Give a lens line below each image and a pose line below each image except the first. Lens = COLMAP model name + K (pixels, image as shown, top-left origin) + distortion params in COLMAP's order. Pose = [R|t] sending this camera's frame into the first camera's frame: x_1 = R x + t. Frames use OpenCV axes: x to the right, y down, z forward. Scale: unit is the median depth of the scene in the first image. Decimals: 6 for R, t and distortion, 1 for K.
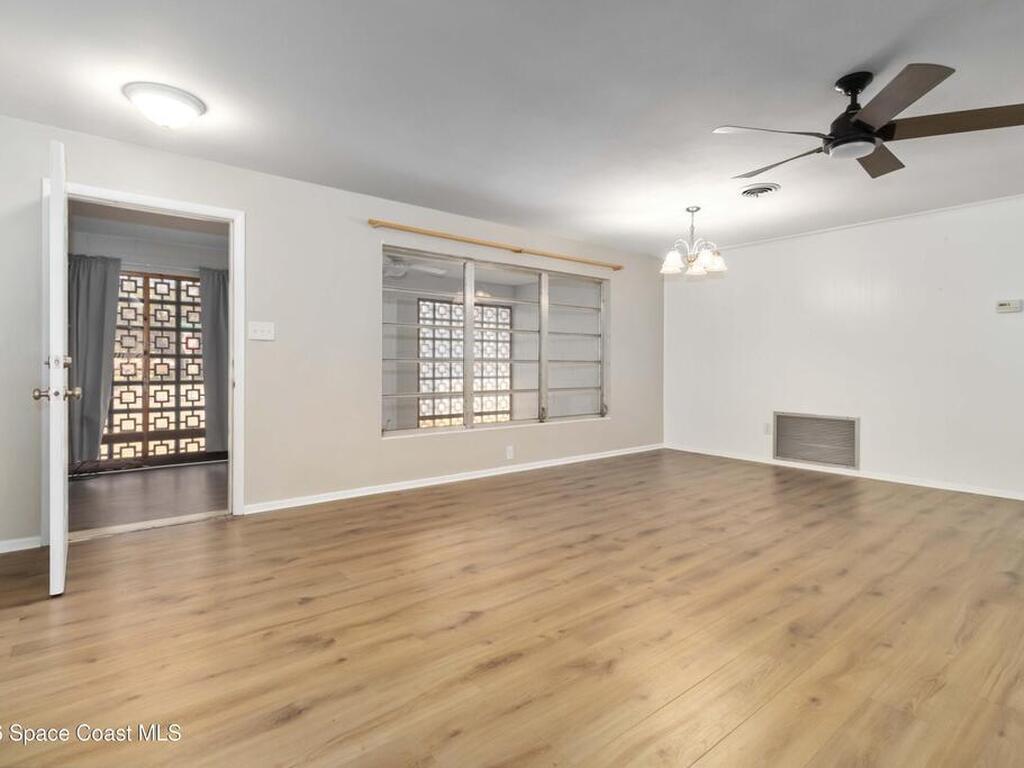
lens RADIAL K [[530.0, 0, 517.8], [0, 530.0, 366.7], [0, 0, 1]] dist [0.003750, 0.002297]
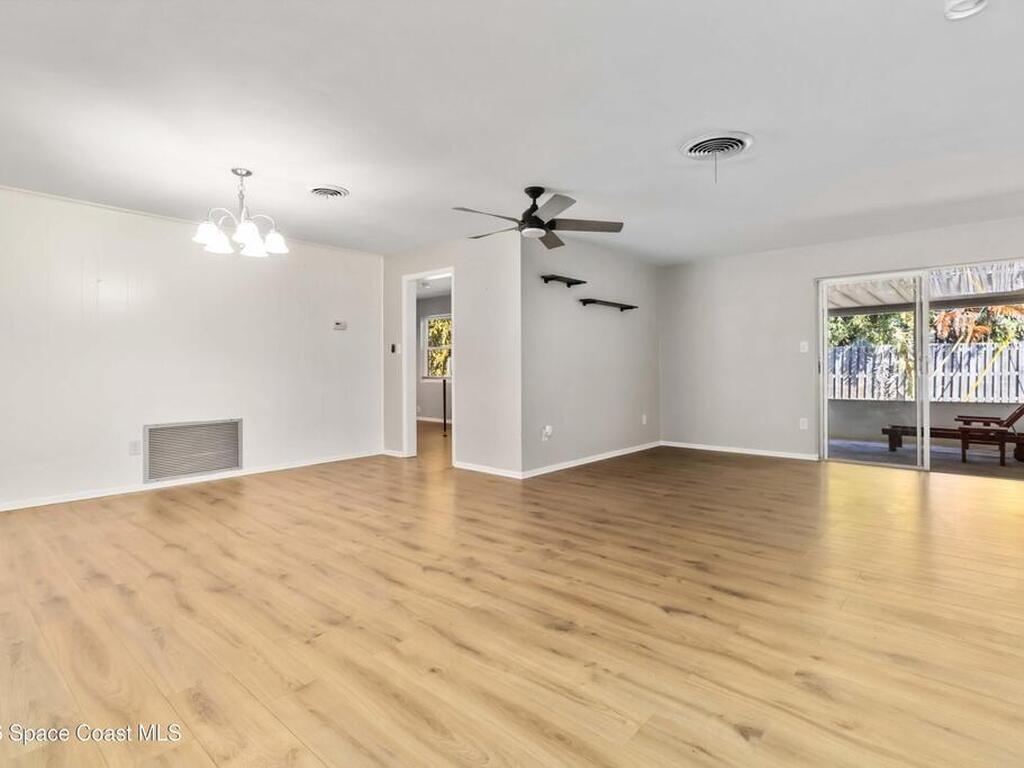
lens RADIAL K [[530.0, 0, 517.8], [0, 530.0, 366.7], [0, 0, 1]] dist [0.003750, 0.002297]
pose [[-0.163320, -0.000267, 0.986573, -0.808681], [0.005078, 0.999986, 0.001111, -0.005189], [-0.986560, 0.005191, -0.163317, 1.123945]]
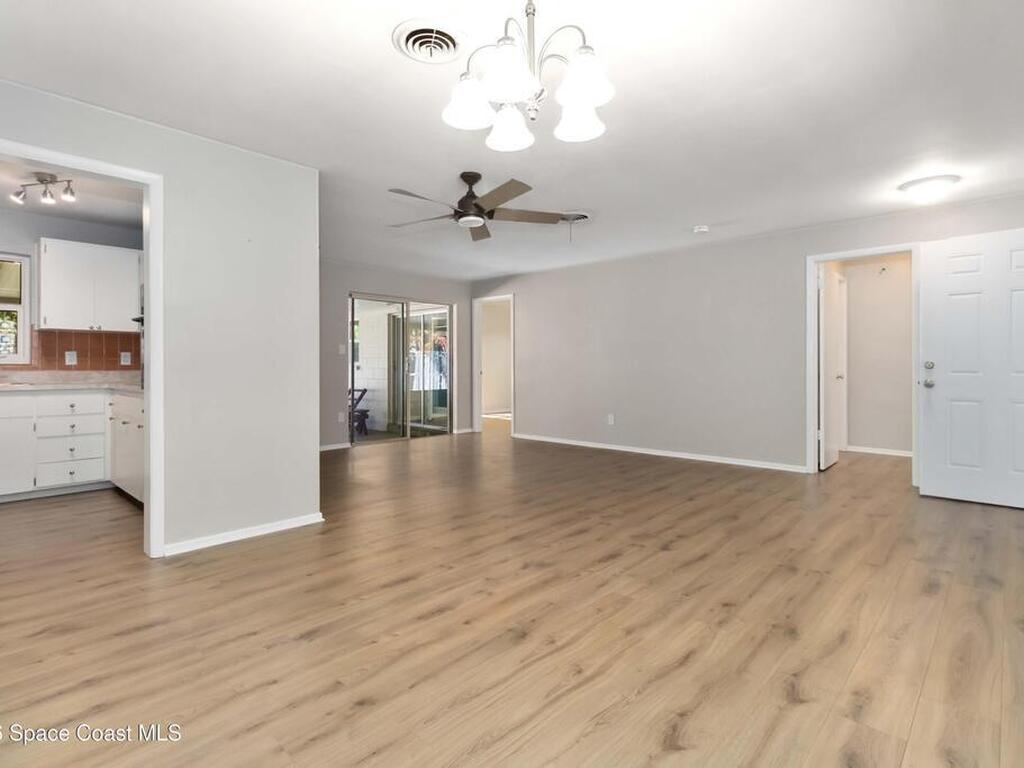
lens RADIAL K [[530.0, 0, 517.8], [0, 530.0, 366.7], [0, 0, 1]] dist [0.003750, 0.002297]
pose [[-0.990908, 0.001299, -0.134537, 0.599784], [0.000934, 0.999996, 0.002776, -0.005917], [0.134540, 0.002625, -0.990905, 2.138339]]
